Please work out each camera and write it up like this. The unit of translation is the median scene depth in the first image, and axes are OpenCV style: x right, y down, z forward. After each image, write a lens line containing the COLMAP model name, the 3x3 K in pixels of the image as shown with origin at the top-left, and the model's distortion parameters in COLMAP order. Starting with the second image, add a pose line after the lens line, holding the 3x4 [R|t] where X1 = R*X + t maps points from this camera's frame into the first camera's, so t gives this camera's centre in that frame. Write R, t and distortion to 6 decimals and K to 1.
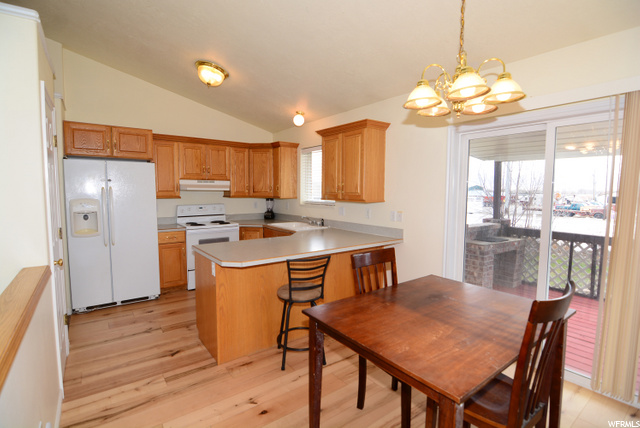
lens RADIAL K [[307.4, 0, 320.0], [0, 307.4, 214.0], [0, 0, 1]] dist [-0.032174, -0.000507]
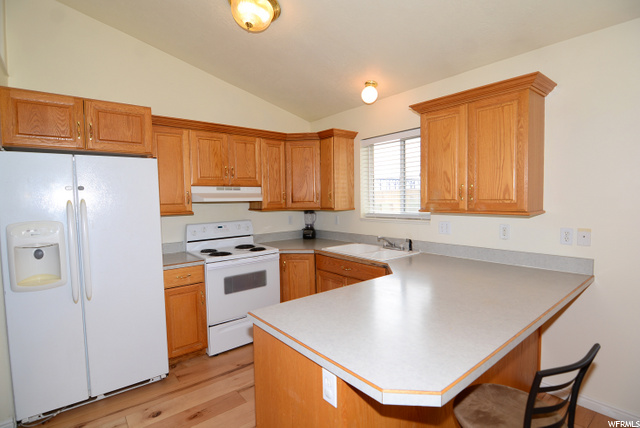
lens RADIAL K [[317.2, 0, 320.0], [0, 317.2, 214.0], [0, 0, 1]] dist [-0.030906, -0.000255]
pose [[0.999176, -0.026416, 0.030798, -0.206493], [0.027258, 0.999257, -0.027253, -0.026734], [-0.030055, 0.028070, 0.999154, 0.313664]]
